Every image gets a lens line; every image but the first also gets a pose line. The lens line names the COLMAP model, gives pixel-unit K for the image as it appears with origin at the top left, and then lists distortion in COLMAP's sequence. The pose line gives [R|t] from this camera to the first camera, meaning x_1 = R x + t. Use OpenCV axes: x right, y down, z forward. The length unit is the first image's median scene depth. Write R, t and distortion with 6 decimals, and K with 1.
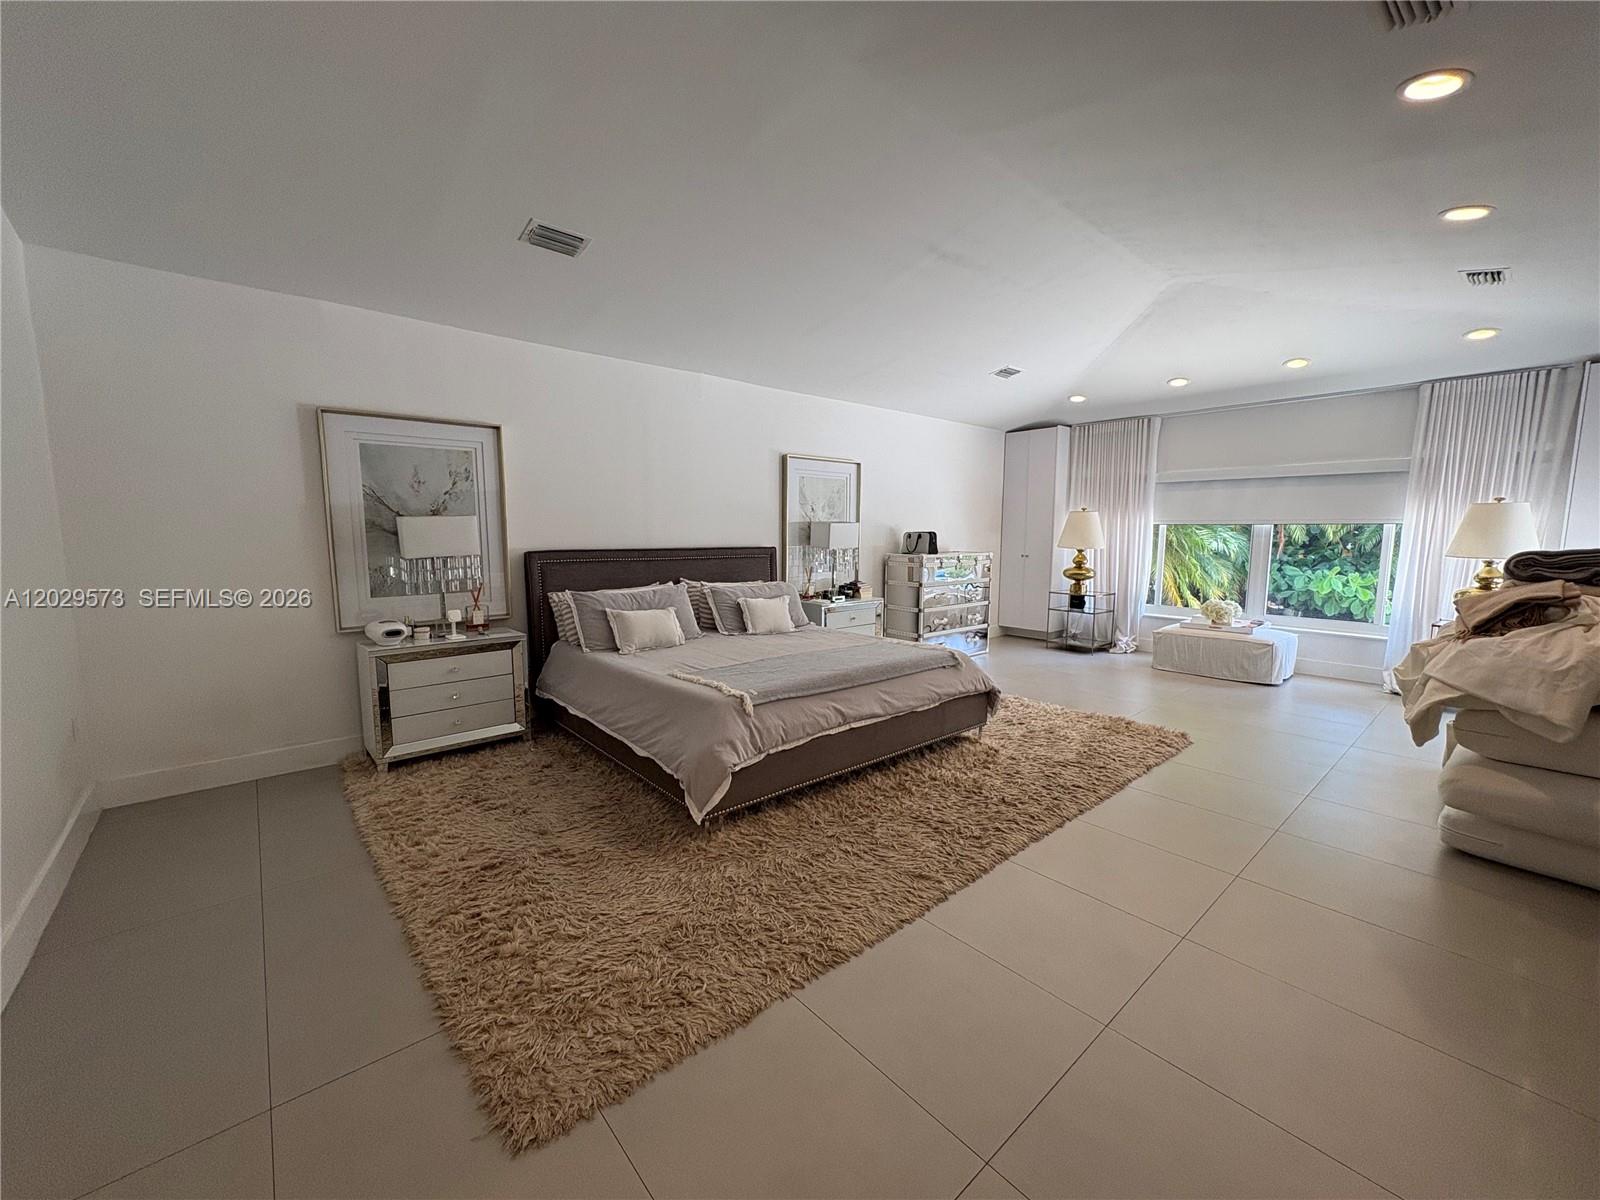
lens RADIAL K [[634.6, 0, 802.2], [0, 634.6, 601.0], [0, 0, 1]] dist [0.003155, -0.000221]
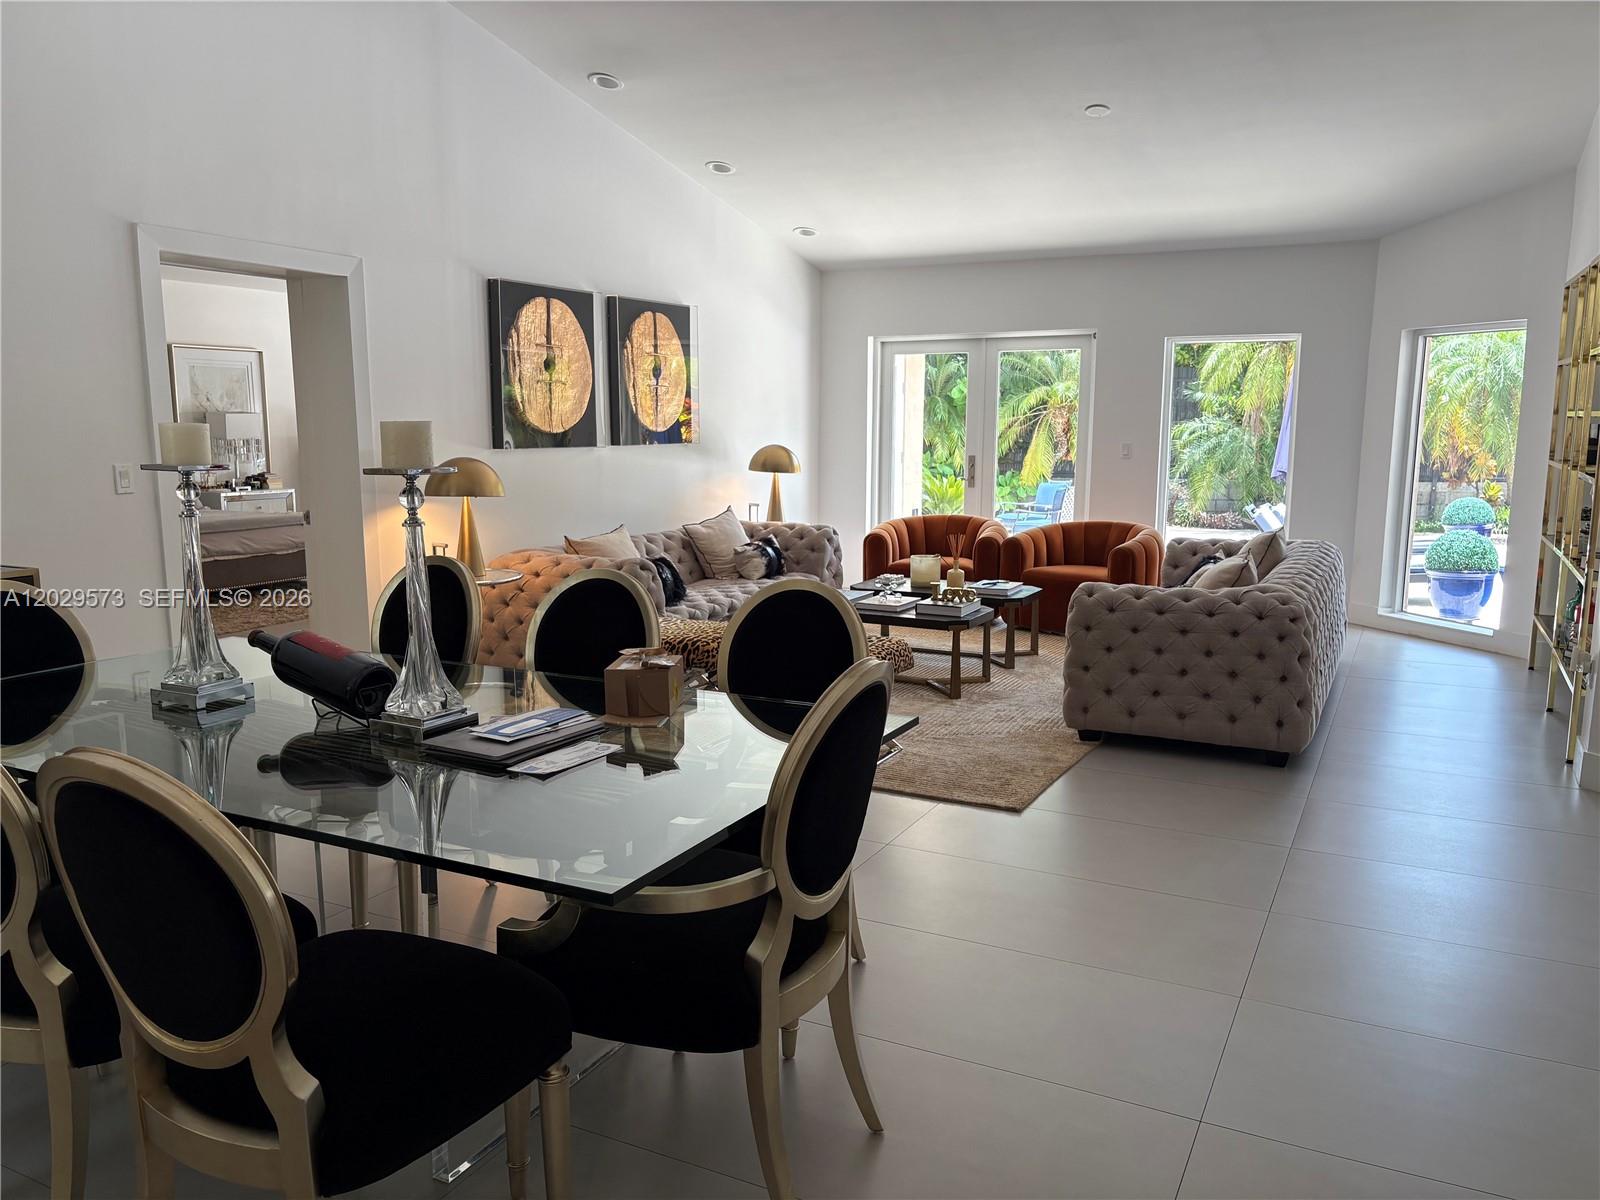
lens RADIAL K [[1217.1, 0, 800.0], [0, 1217.1, 604.0], [0, 0, 1]] dist [0.001767, 0.000411]
pose [[0.929384, -0.053945, 0.365151, 0.161281], [0.041459, 0.998259, 0.041954, 0.132192], [-0.366778, -0.023853, 0.930003, -1.108254]]
